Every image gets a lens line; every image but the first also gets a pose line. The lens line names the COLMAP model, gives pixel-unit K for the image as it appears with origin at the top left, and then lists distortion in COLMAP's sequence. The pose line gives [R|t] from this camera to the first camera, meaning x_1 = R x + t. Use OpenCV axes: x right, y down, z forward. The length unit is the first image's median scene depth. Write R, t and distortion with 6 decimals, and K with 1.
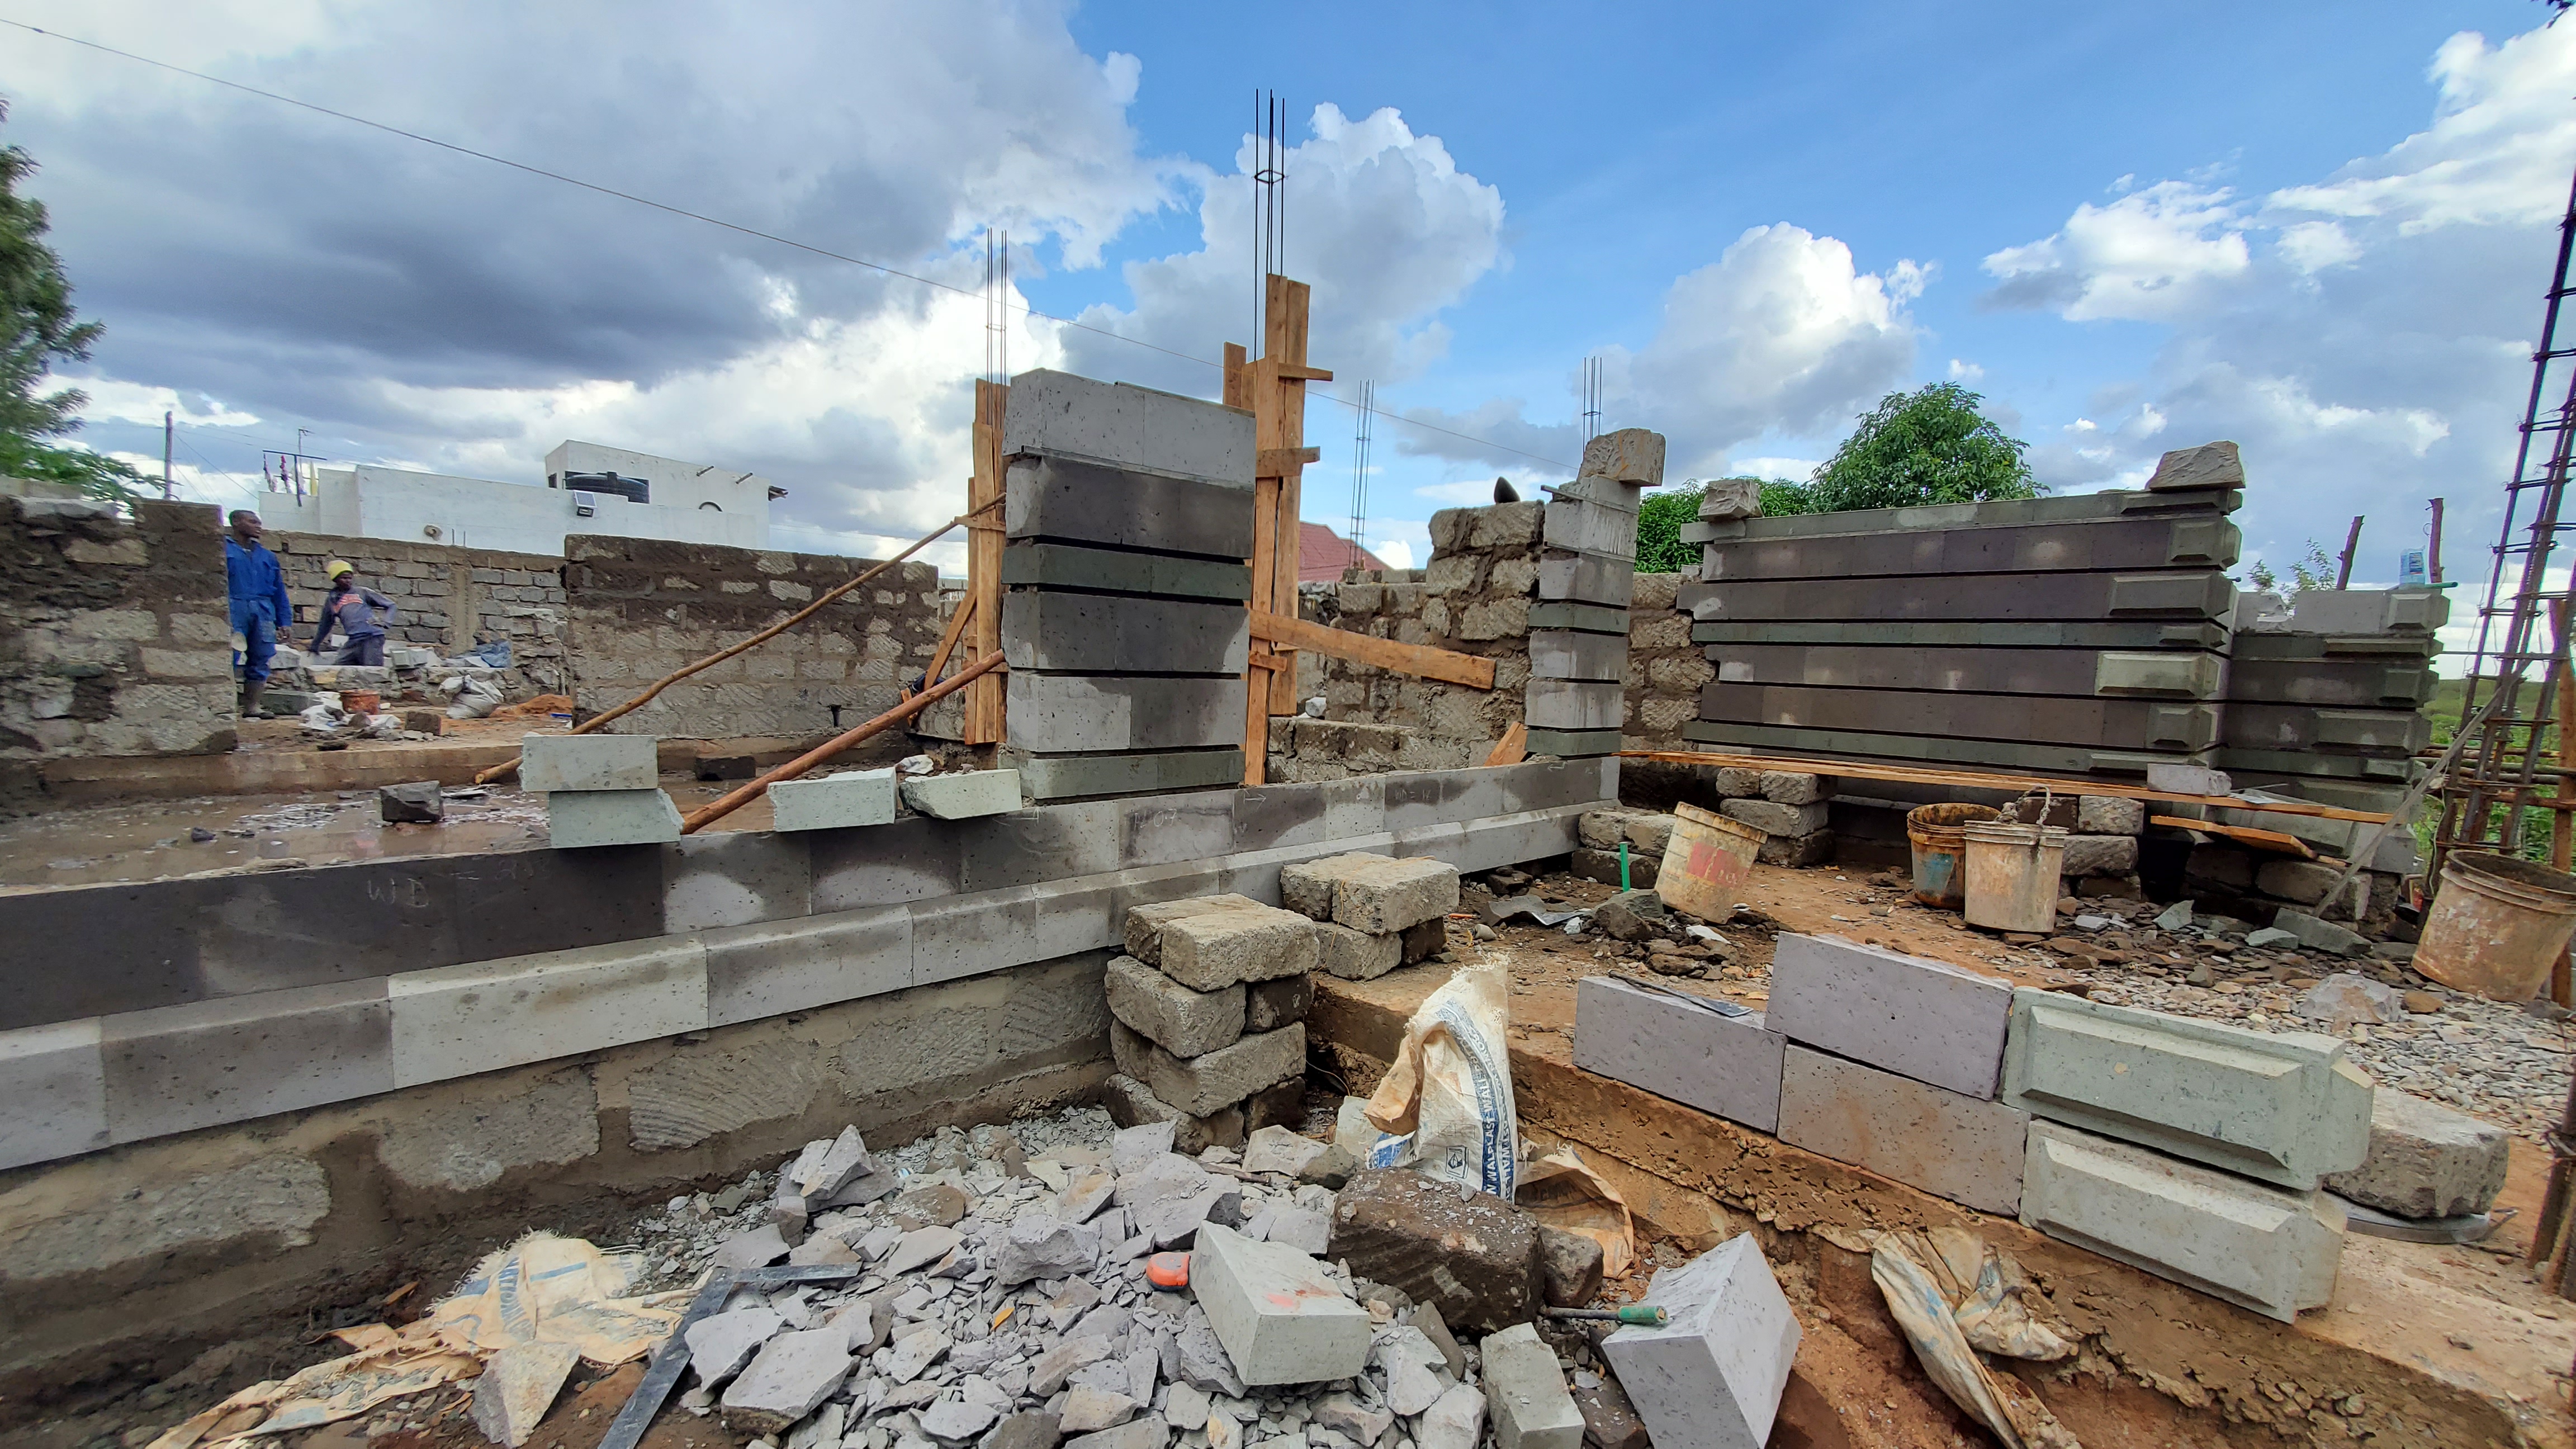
lens RADIAL K [[1035.5, 0, 1284.9], [0, 1035.5, 734.0], [0, 0, 1]] dist [-0.004546, -0.000658]
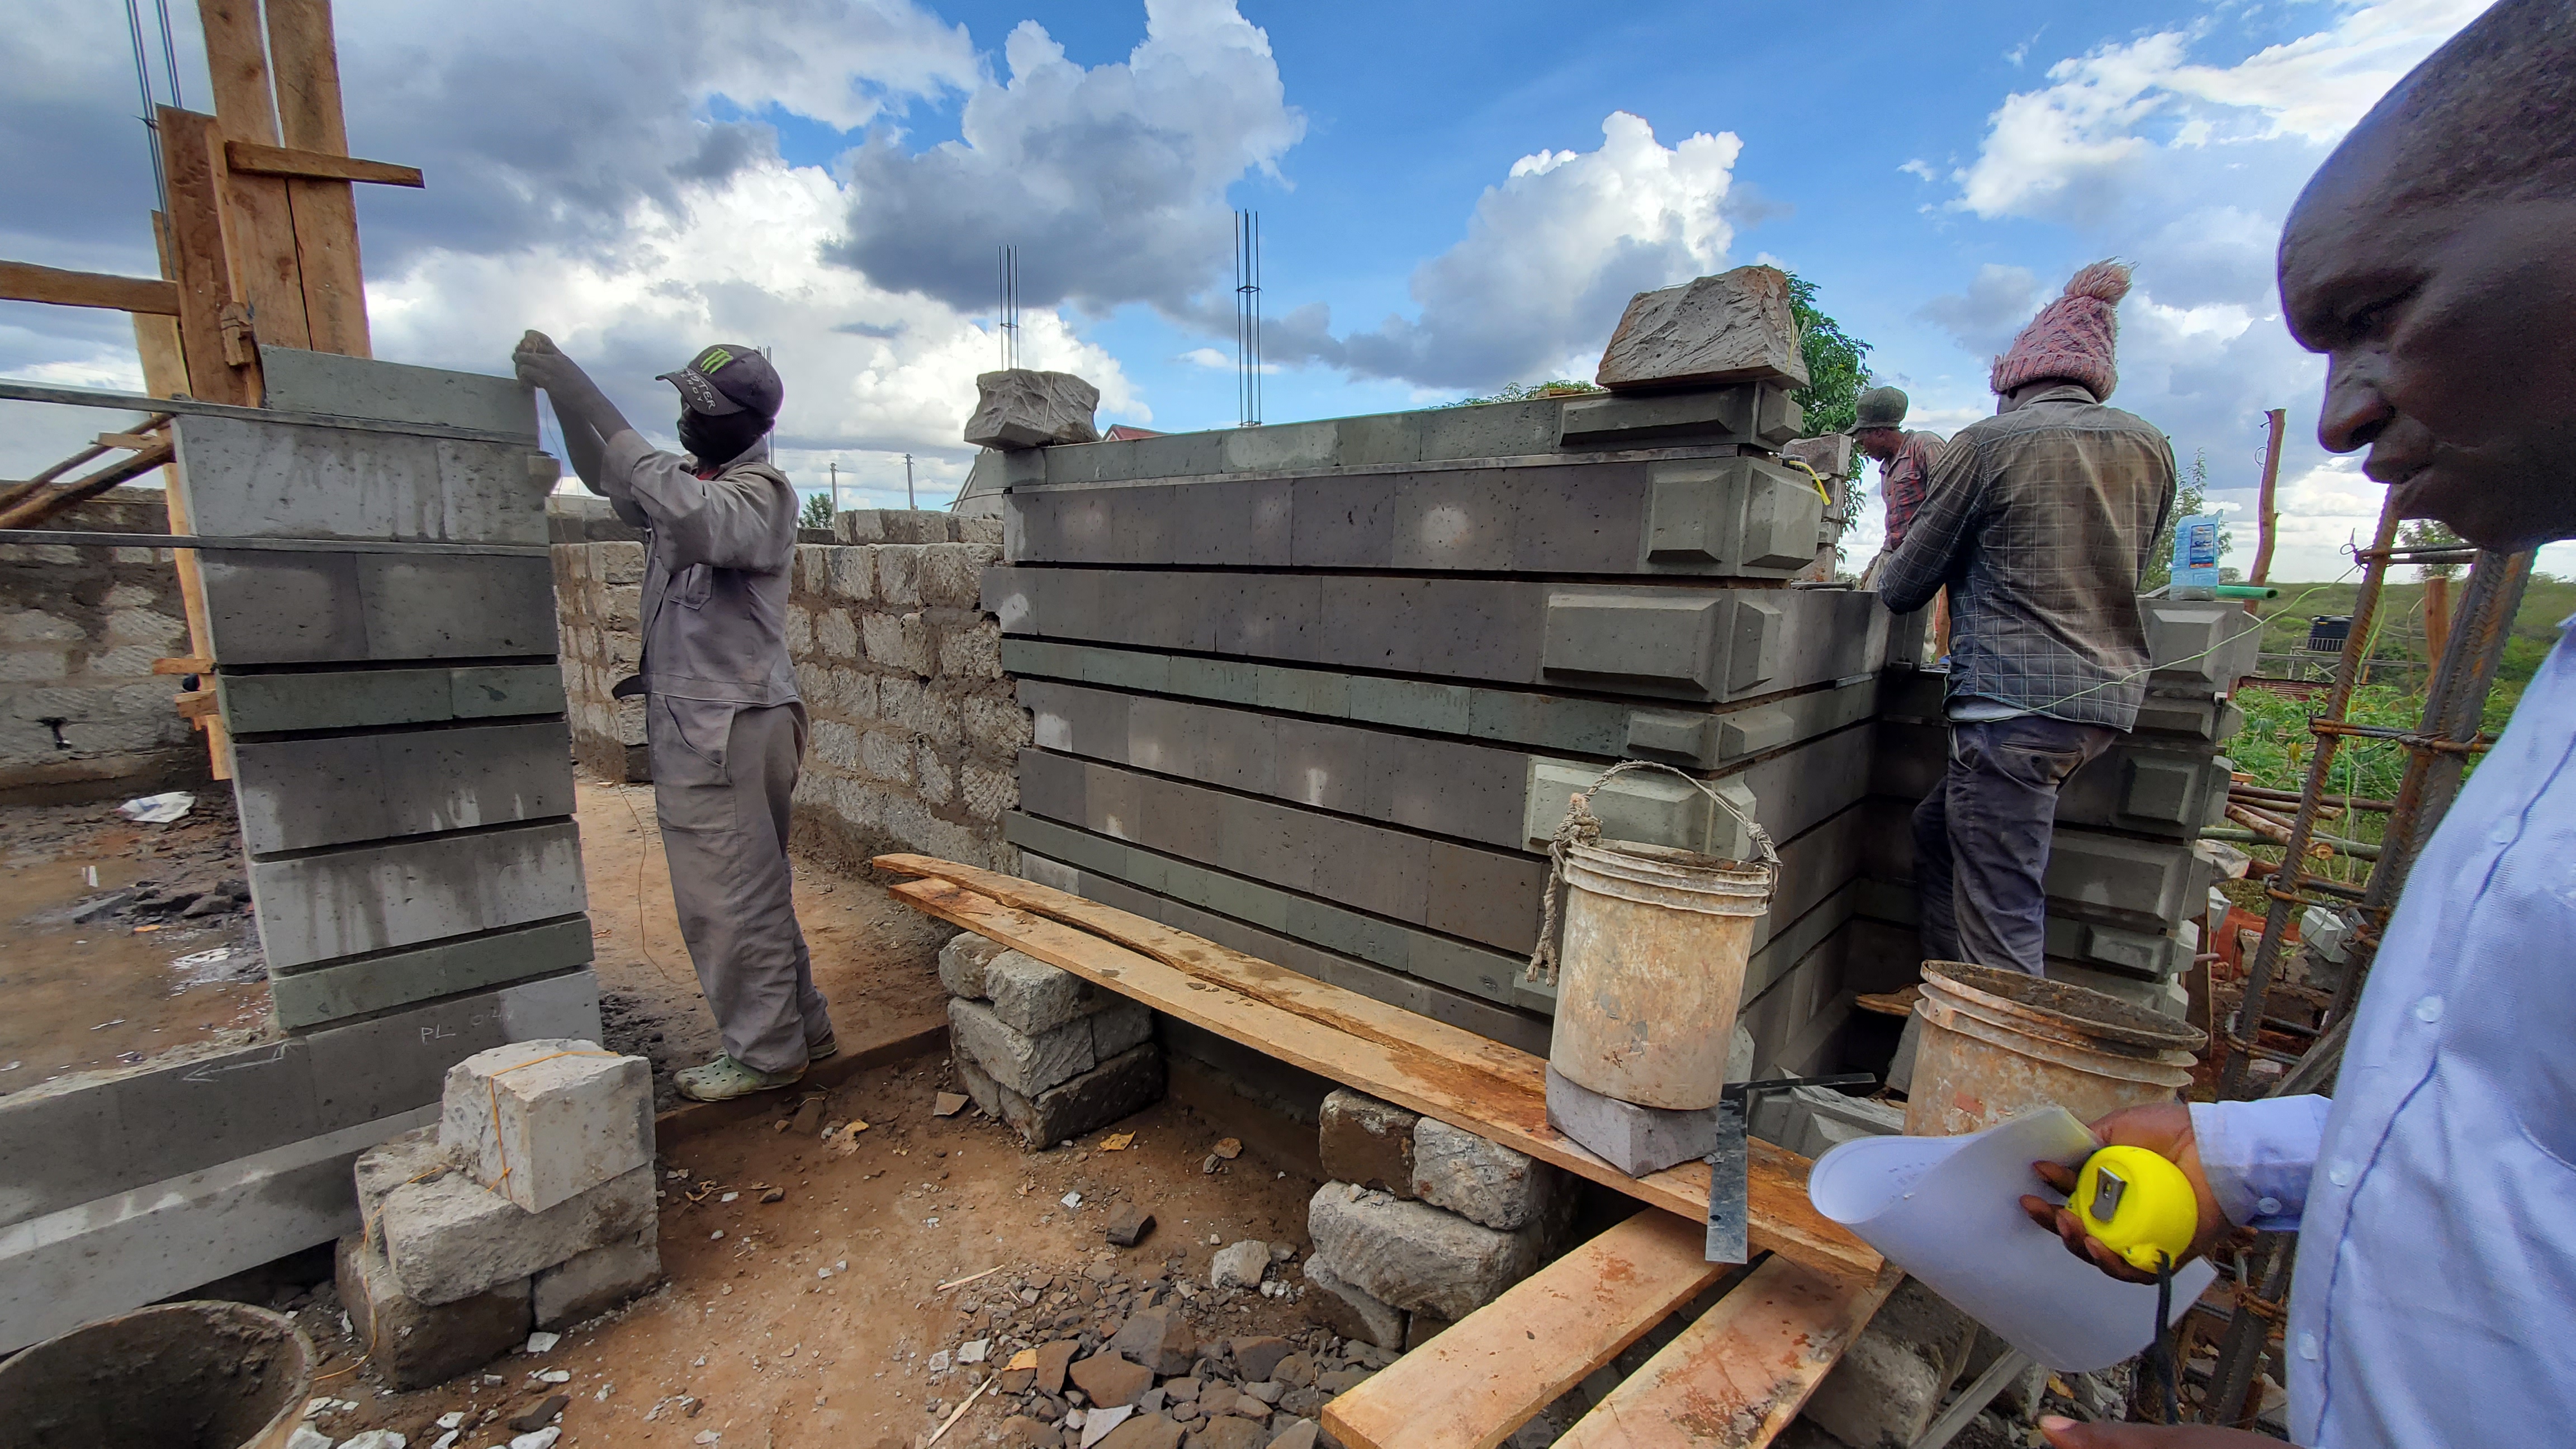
lens RADIAL K [[1035.5, 0, 1294.3], [0, 1035.5, 733.8], [0, 0, 1]] dist [-0.004546, -0.000658]
pose [[0.996536, -0.021473, 0.080342, 0.554484], [0.014569, 0.996227, 0.085558, -0.110881], [-0.081876, -0.084092, 0.993089, 0.476845]]
